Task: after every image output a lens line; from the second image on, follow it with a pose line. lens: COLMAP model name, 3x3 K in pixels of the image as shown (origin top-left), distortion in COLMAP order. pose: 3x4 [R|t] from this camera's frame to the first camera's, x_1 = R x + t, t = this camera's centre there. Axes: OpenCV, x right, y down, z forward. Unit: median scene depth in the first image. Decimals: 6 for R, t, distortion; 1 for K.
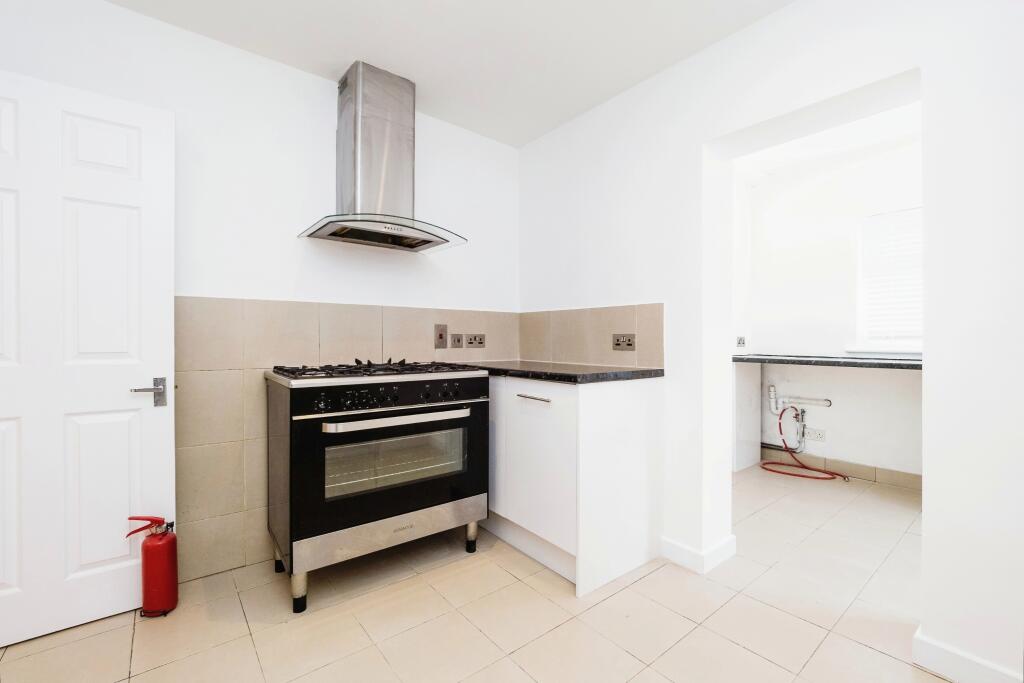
lens RADIAL K [[439.9, 0, 512.0], [0, 439.9, 341.5], [0, 0, 1]] dist [-0.003210, -0.000310]
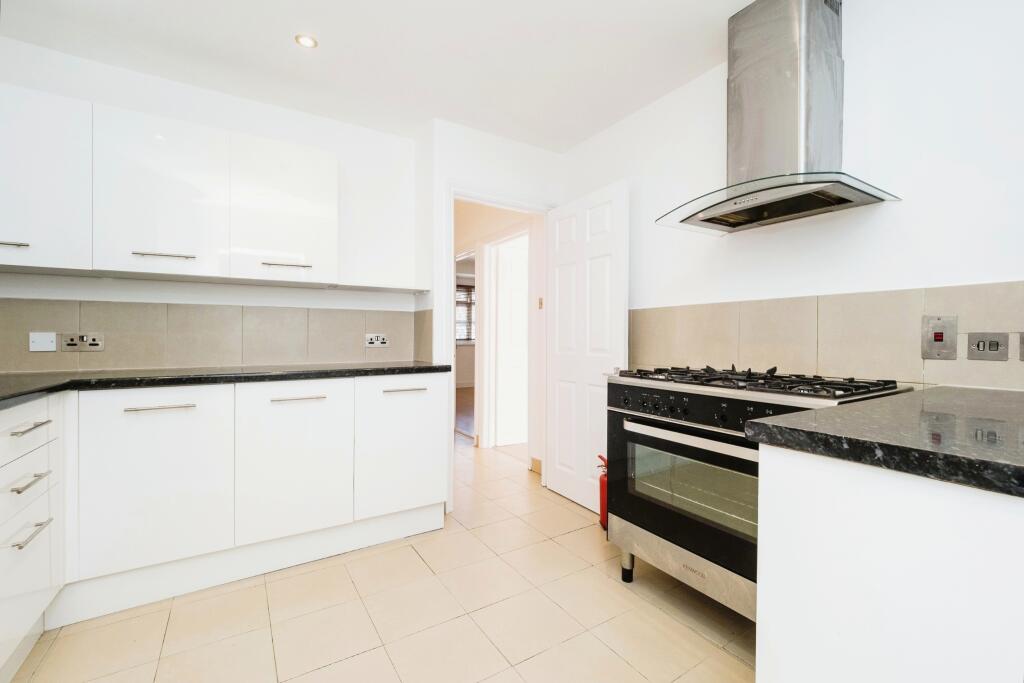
lens RADIAL K [[439.9, 0, 512.0], [0, 439.9, 341.5], [0, 0, 1]] dist [-0.003210, -0.000310]
pose [[-0.104171, 0.004767, -0.994548, 0.573303], [-0.006282, 0.999965, 0.005451, -0.008050], [0.994540, 0.006815, -0.104138, 0.697303]]
